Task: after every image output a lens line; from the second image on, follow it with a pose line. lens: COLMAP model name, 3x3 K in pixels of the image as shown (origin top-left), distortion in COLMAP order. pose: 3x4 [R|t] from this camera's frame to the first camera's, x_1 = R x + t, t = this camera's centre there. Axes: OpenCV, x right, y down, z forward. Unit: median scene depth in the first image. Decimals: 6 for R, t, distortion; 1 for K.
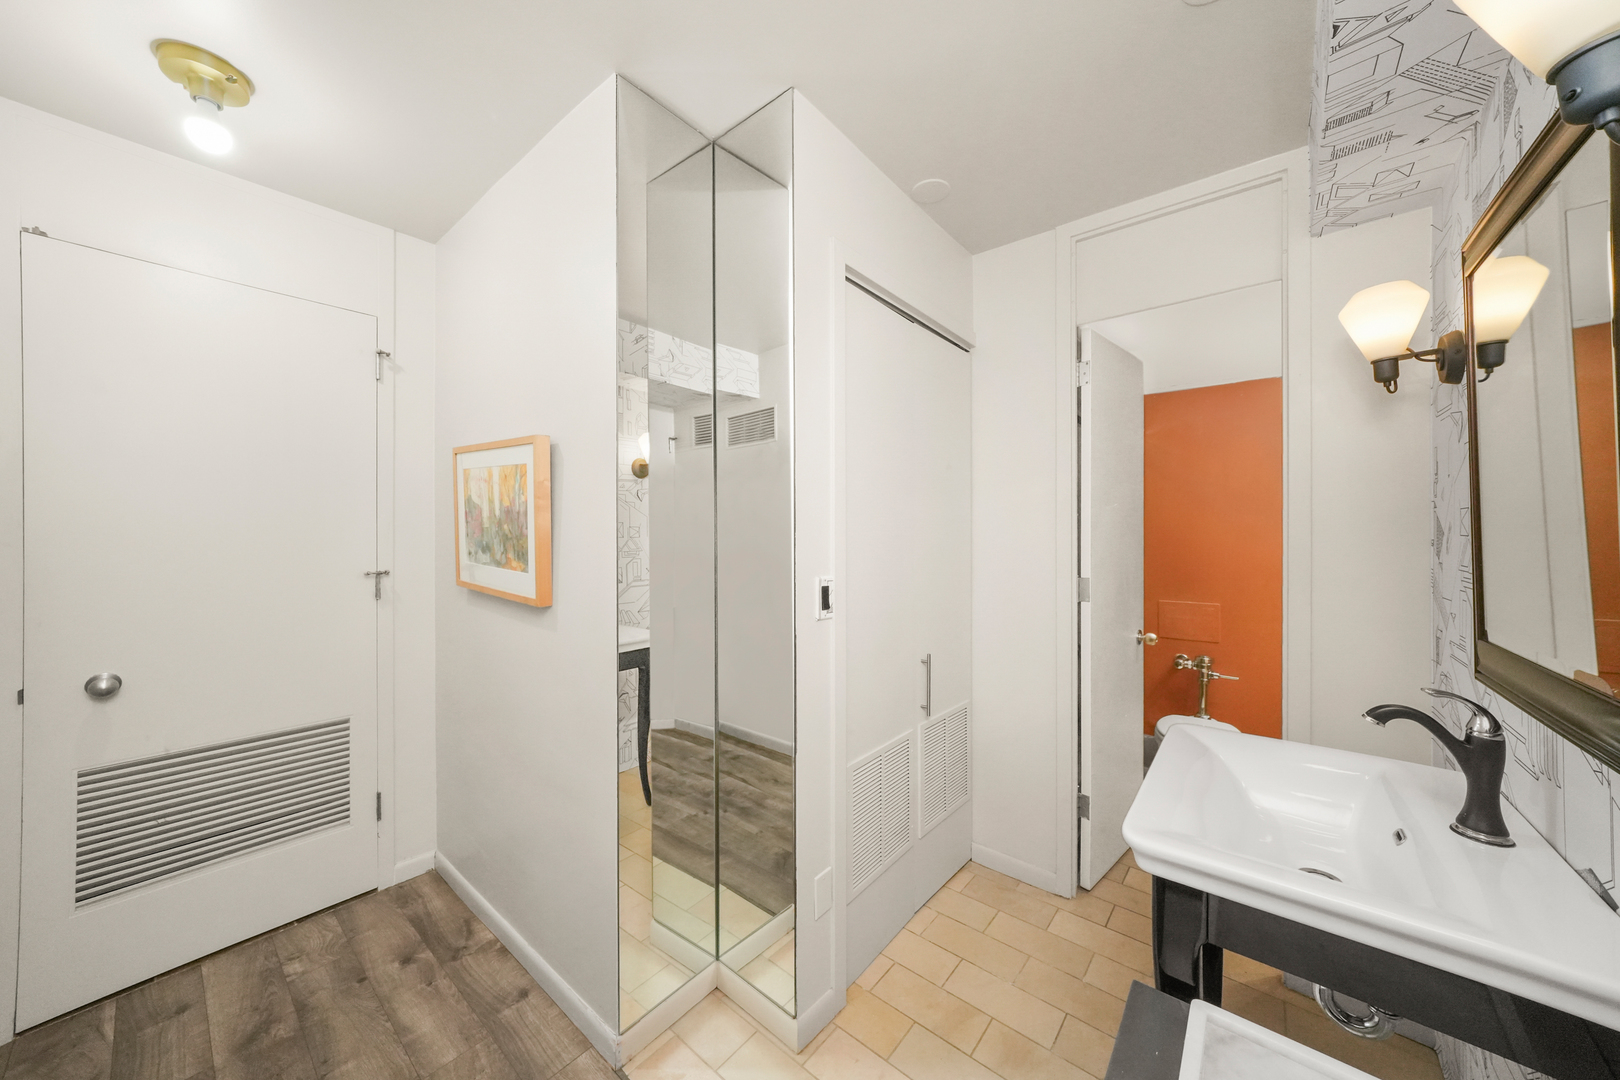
lens RADIAL K [[554.3, 0, 810.0], [0, 554.3, 540.0], [0, 0, 1]] dist [-0.000789, -0.000082]
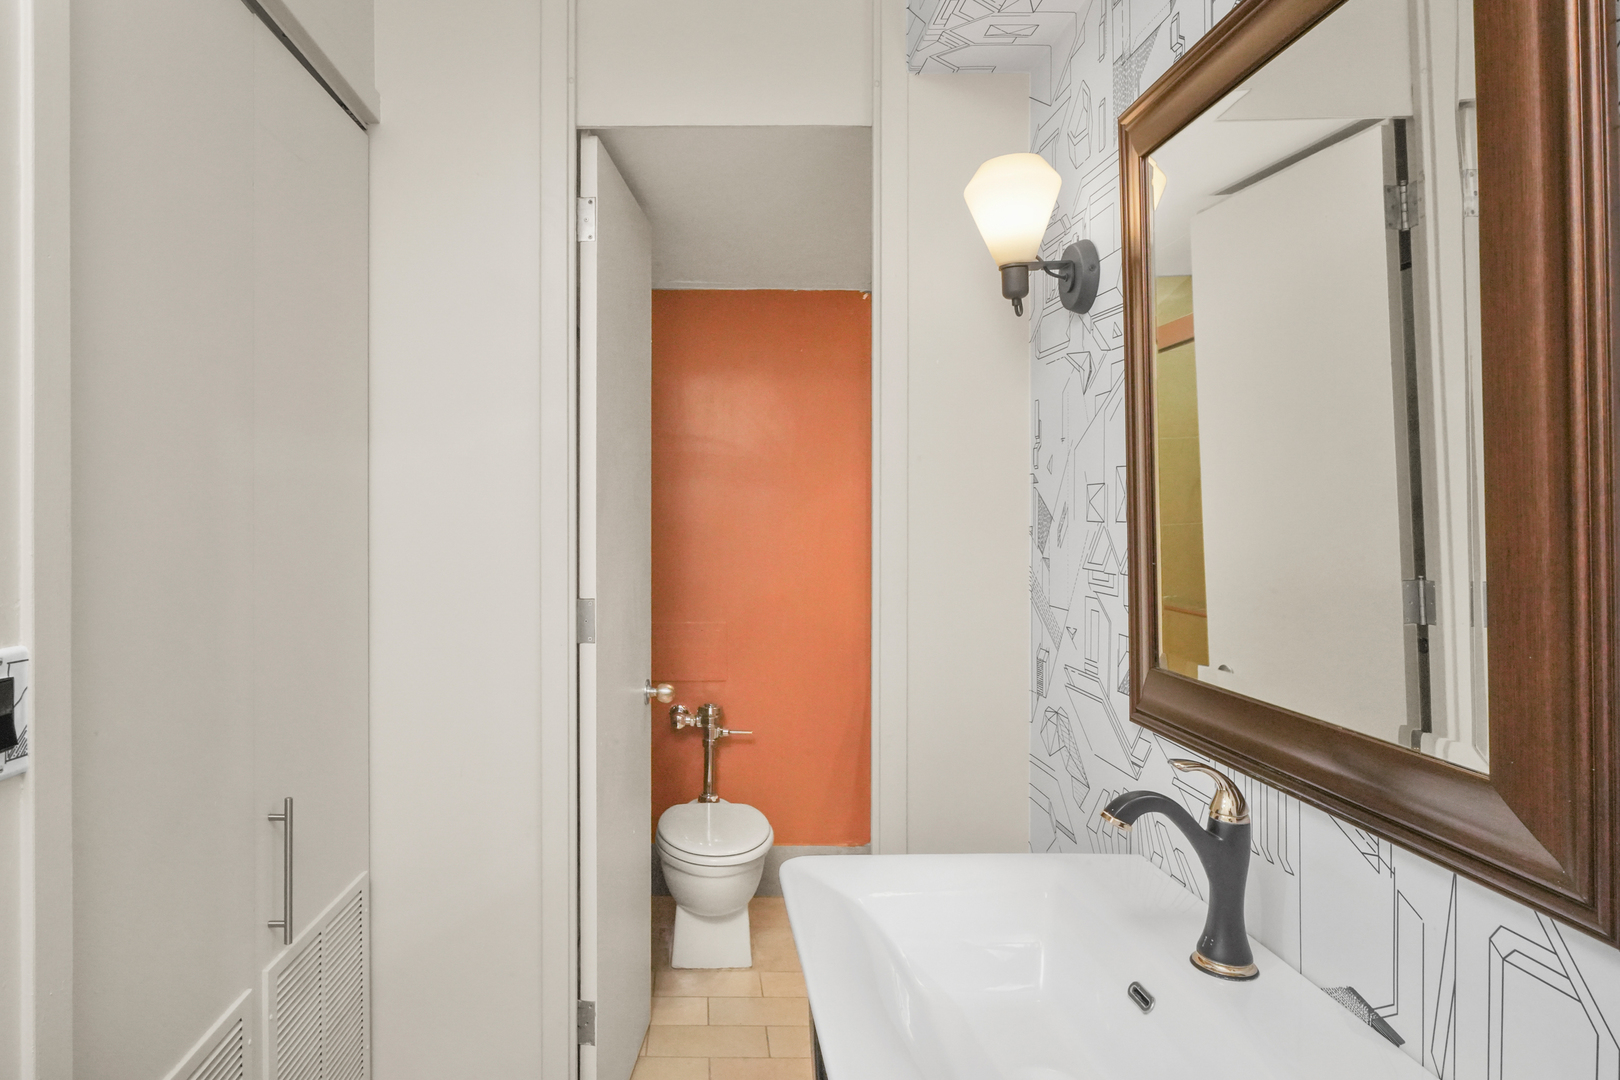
lens RADIAL K [[946.8, 0, 706.5], [0, 946.8, 517.8], [0, 0, 1]] dist [-0.006310, 0.000312]
pose [[0.763681, 0.002433, 0.645590, -0.012669], [0.001208, 0.999986, -0.005197, -0.006638], [-0.645593, 0.004749, 0.763667, 0.349497]]
